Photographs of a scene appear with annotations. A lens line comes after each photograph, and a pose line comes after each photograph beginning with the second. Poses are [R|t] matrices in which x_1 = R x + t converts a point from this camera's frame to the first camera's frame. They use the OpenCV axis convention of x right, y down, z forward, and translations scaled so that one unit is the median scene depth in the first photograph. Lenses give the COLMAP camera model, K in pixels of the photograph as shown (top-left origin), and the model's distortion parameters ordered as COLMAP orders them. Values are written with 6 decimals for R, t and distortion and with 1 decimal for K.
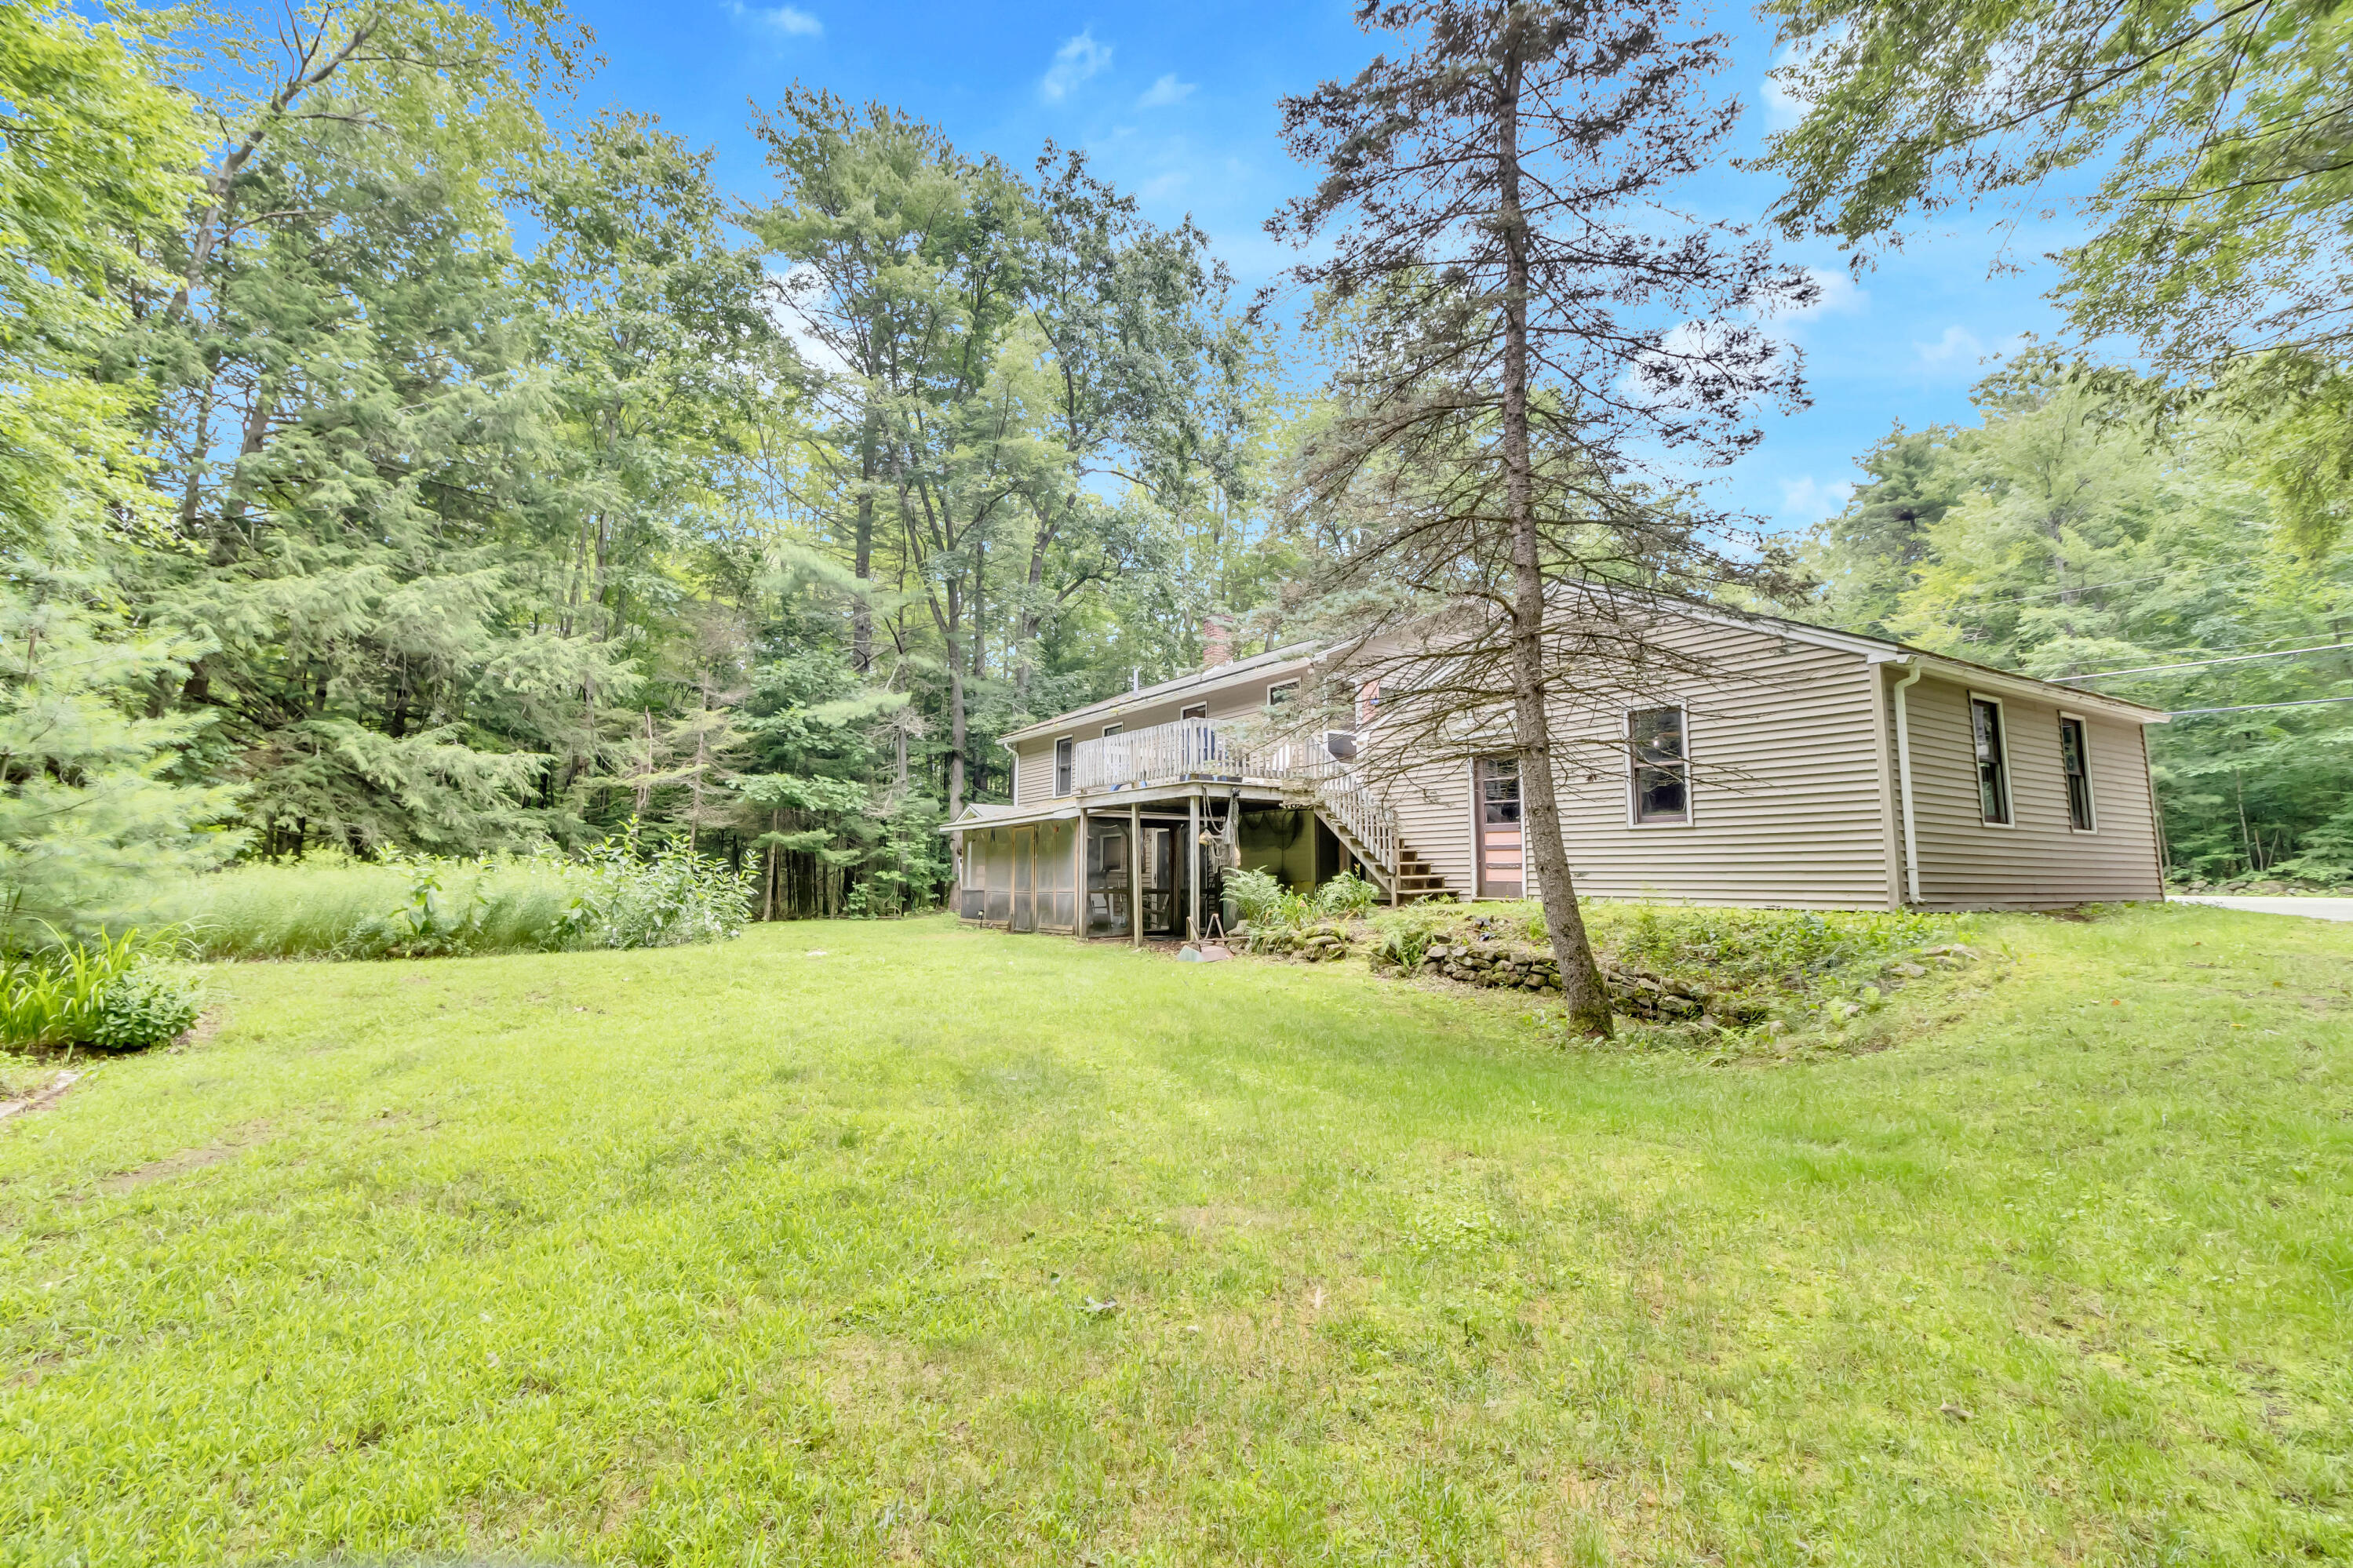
lens RADIAL K [[1095.6, 0, 1176.5], [0, 1095.6, 784.0], [0, 0, 1]] dist [0.001305, 0.000384]
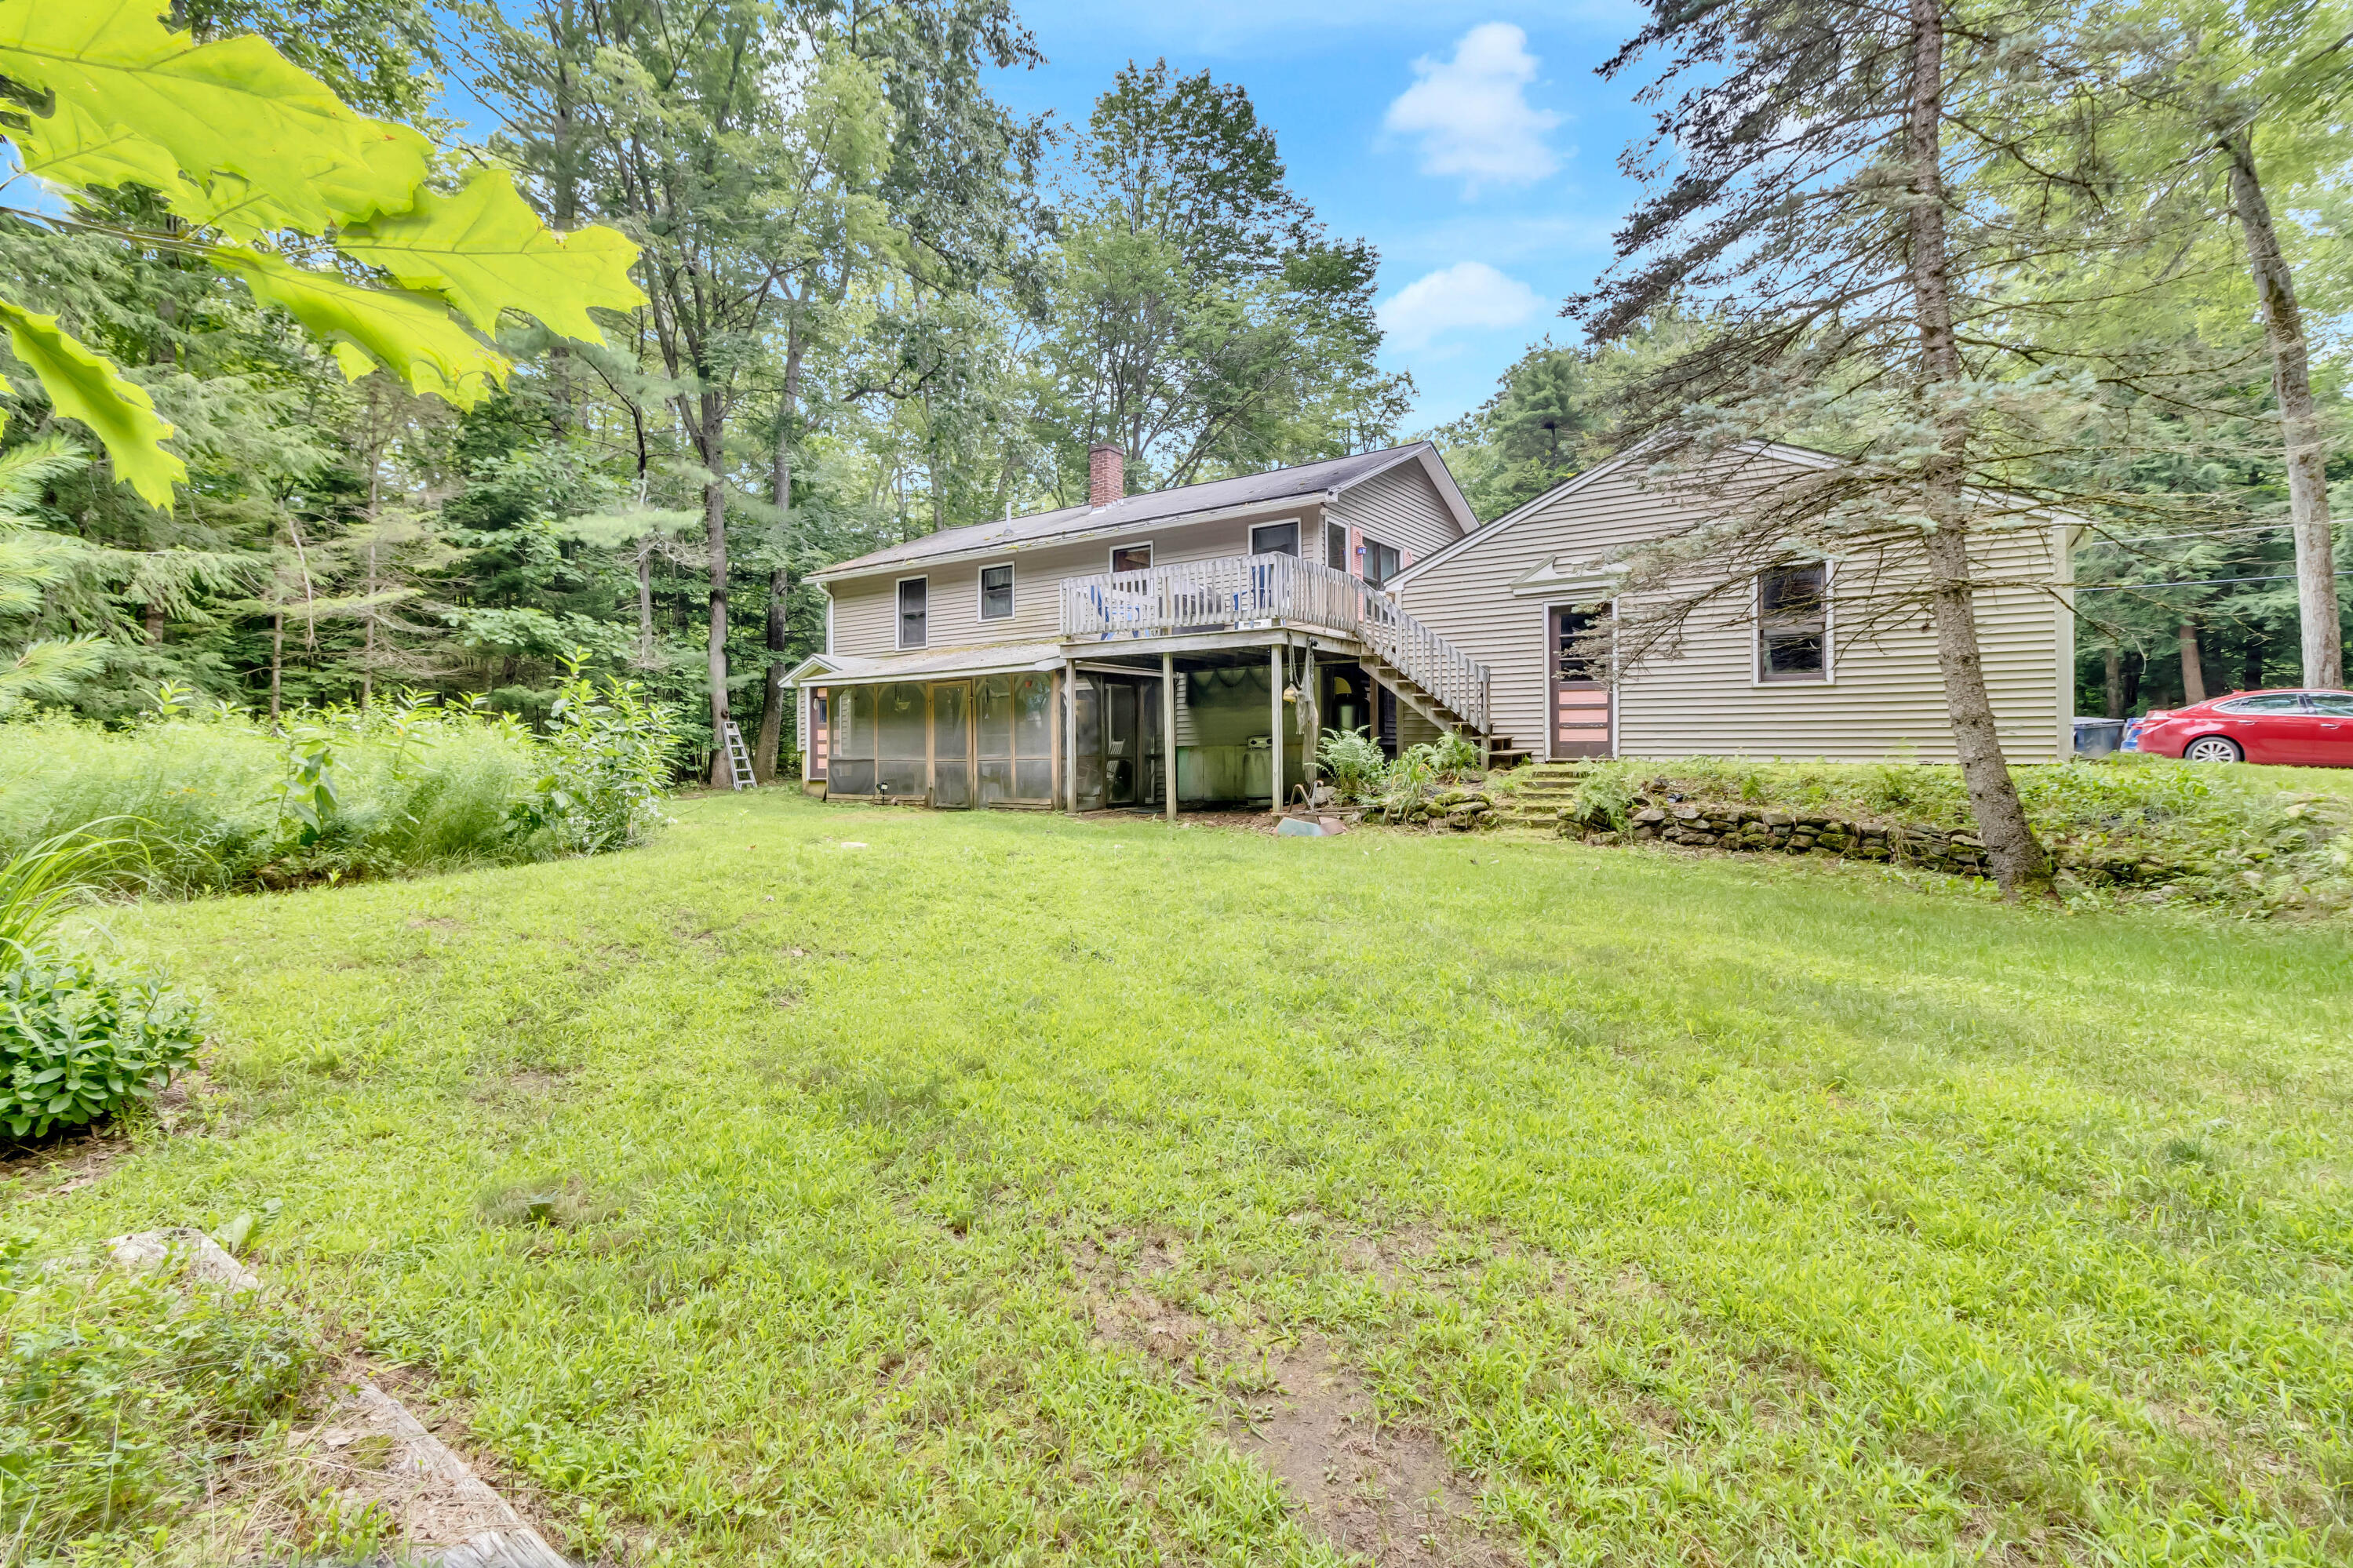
lens RADIAL K [[1076.3, 0, 1142.4], [0, 1076.3, 737.3], [0, 0, 1]] dist [0.002109, 0.000145]
pose [[0.924515, -0.005097, 0.381111, -0.392963], [-0.024232, 0.997102, 0.072118, 0.024244], [-0.380374, -0.075910, 0.921712, 0.250454]]
